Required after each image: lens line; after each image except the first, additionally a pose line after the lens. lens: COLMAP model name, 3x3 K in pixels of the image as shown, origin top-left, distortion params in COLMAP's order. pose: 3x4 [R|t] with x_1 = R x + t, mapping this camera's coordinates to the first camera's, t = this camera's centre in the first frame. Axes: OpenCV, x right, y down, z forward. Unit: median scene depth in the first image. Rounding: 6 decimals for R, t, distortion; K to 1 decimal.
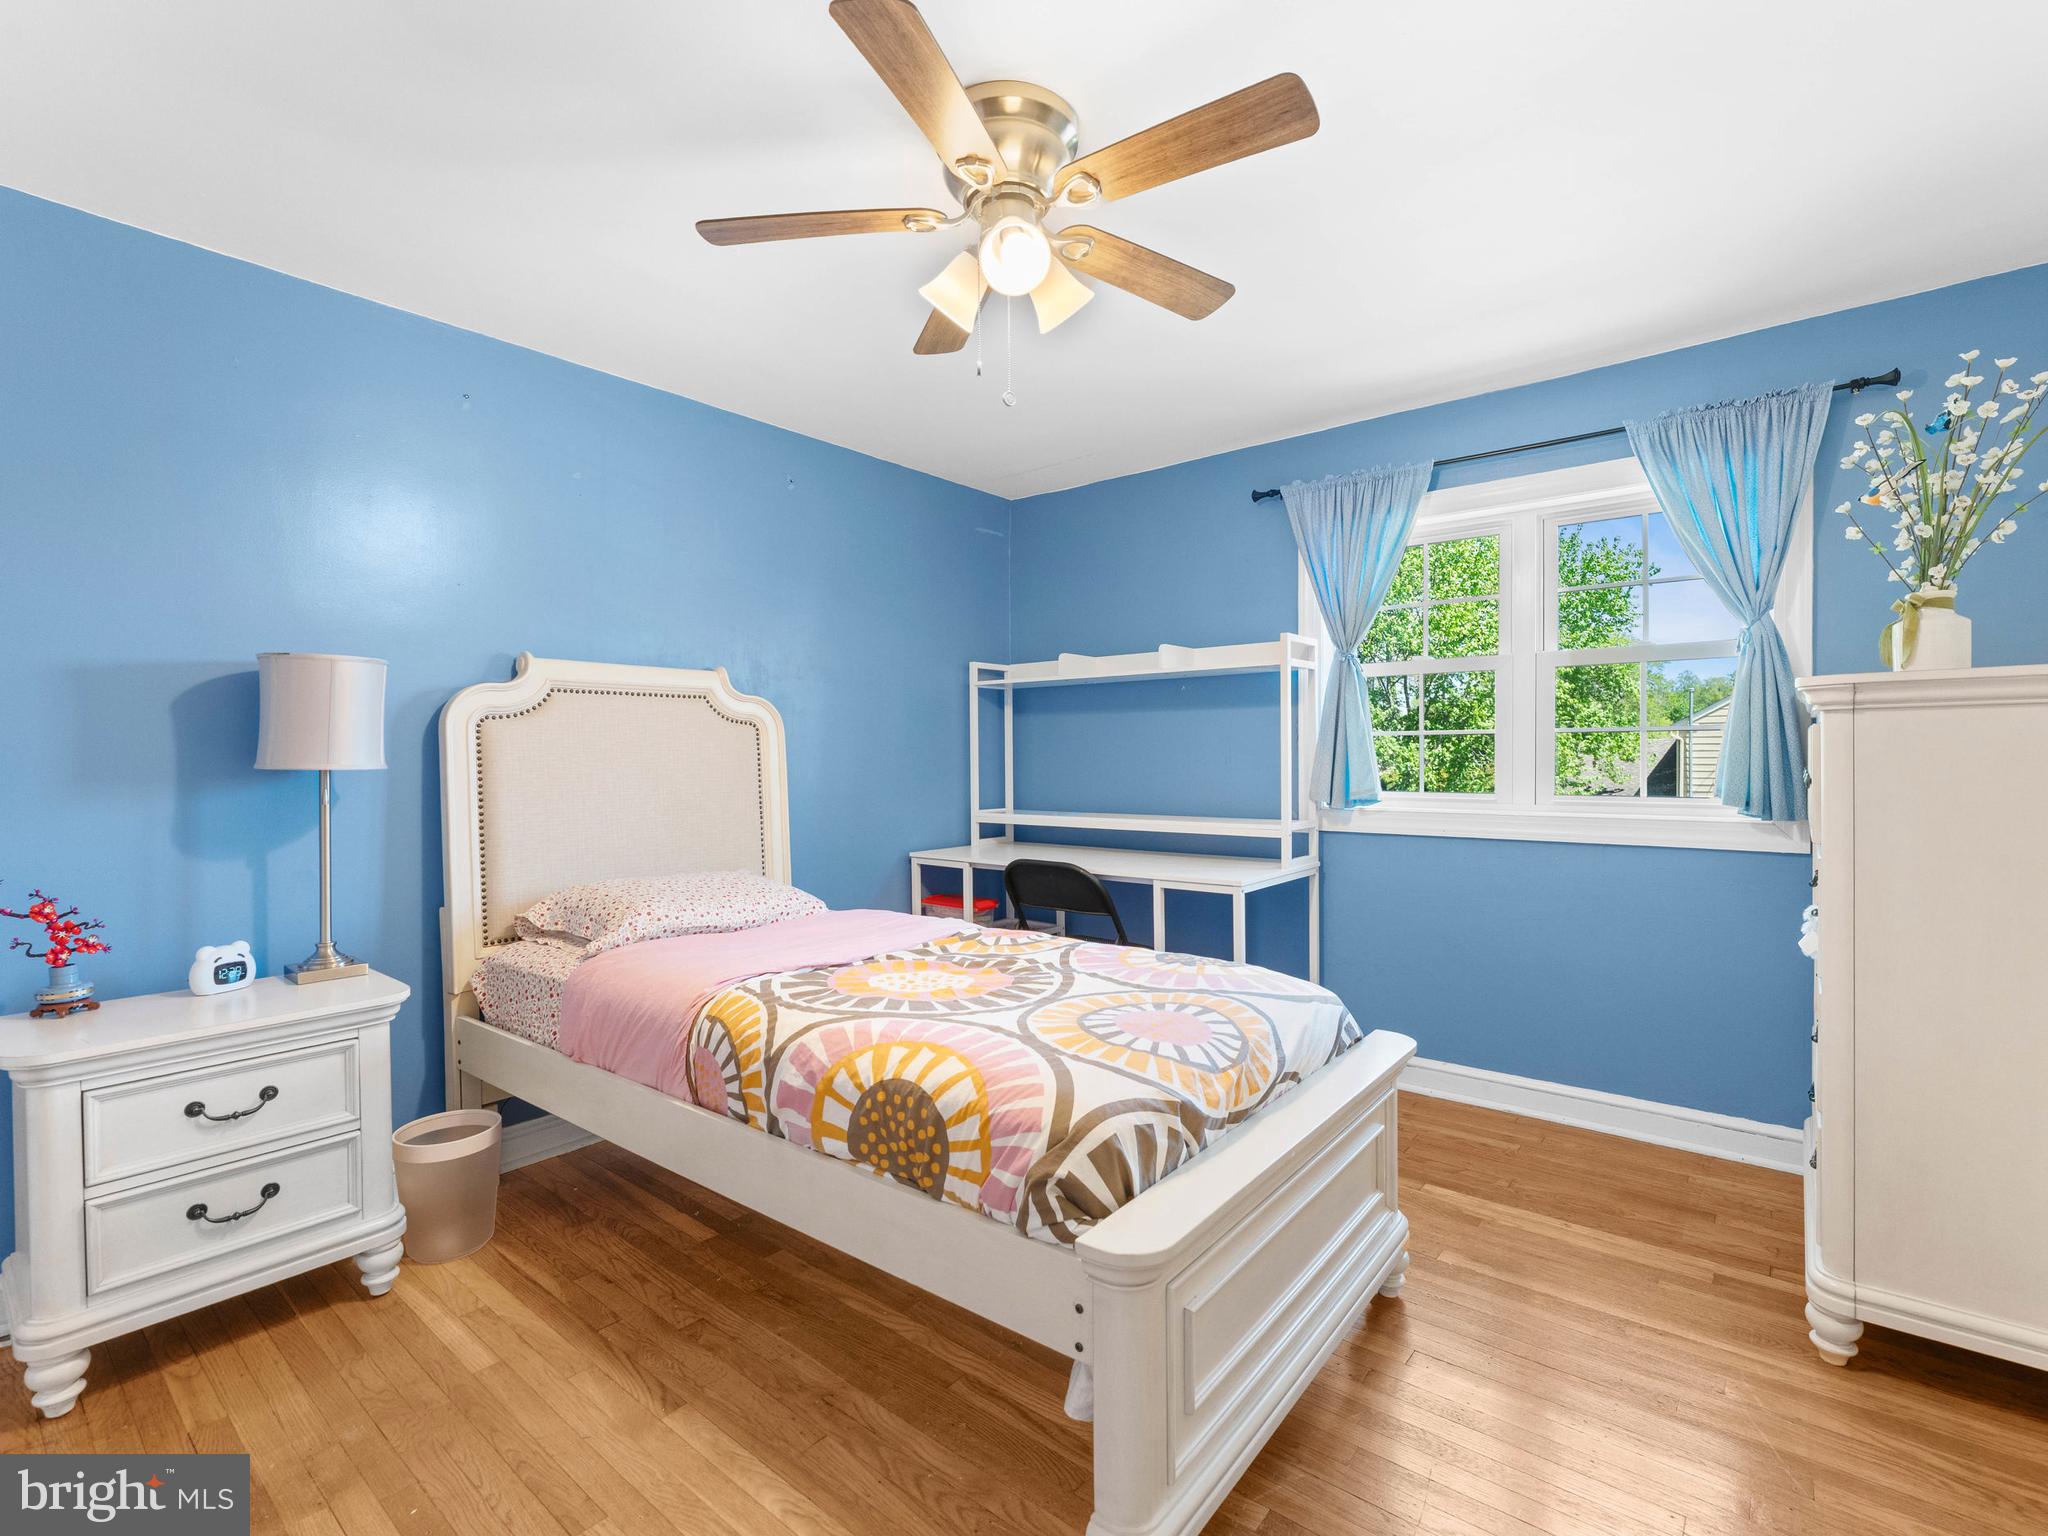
lens RADIAL K [[929.4, 0, 1027.6], [0, 929.4, 771.6], [0, 0, 1]] dist [-0.009614, 0.000442]
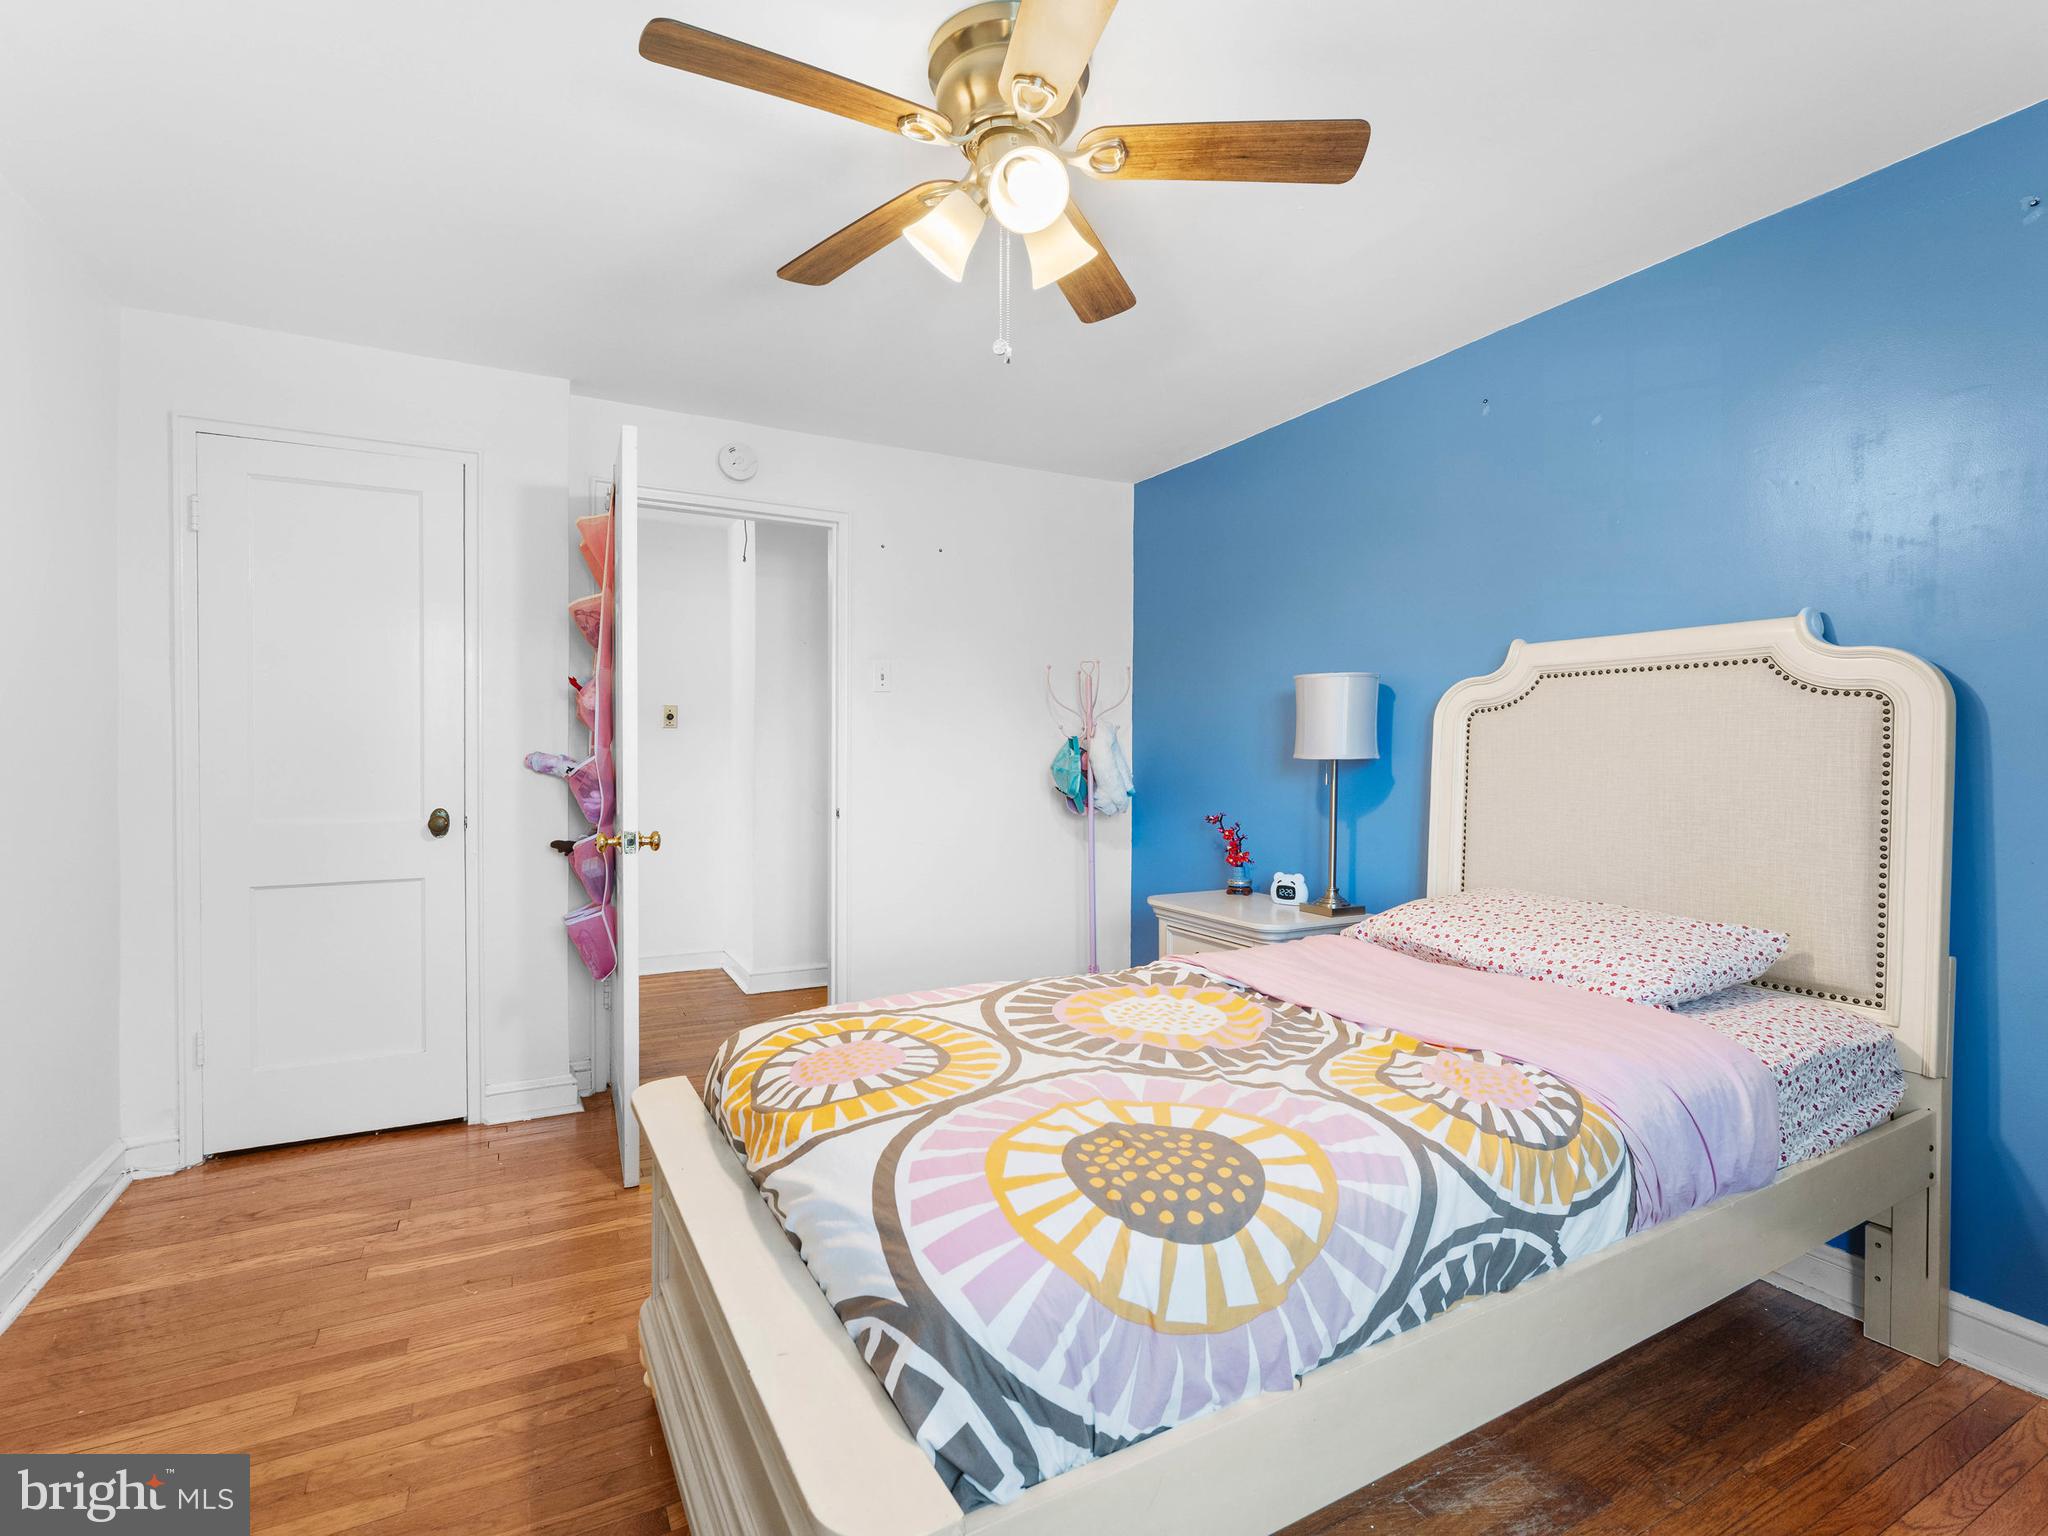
lens RADIAL K [[929.4, 0, 1029.7], [0, 929.4, 756.7], [0, 0, 1]] dist [-0.009614, 0.000442]
pose [[-0.362371, 0.008708, -0.931993, 0.776774], [-0.014149, 0.999790, 0.014843, -0.023128], [0.931927, 0.018565, -0.362171, 1.284062]]
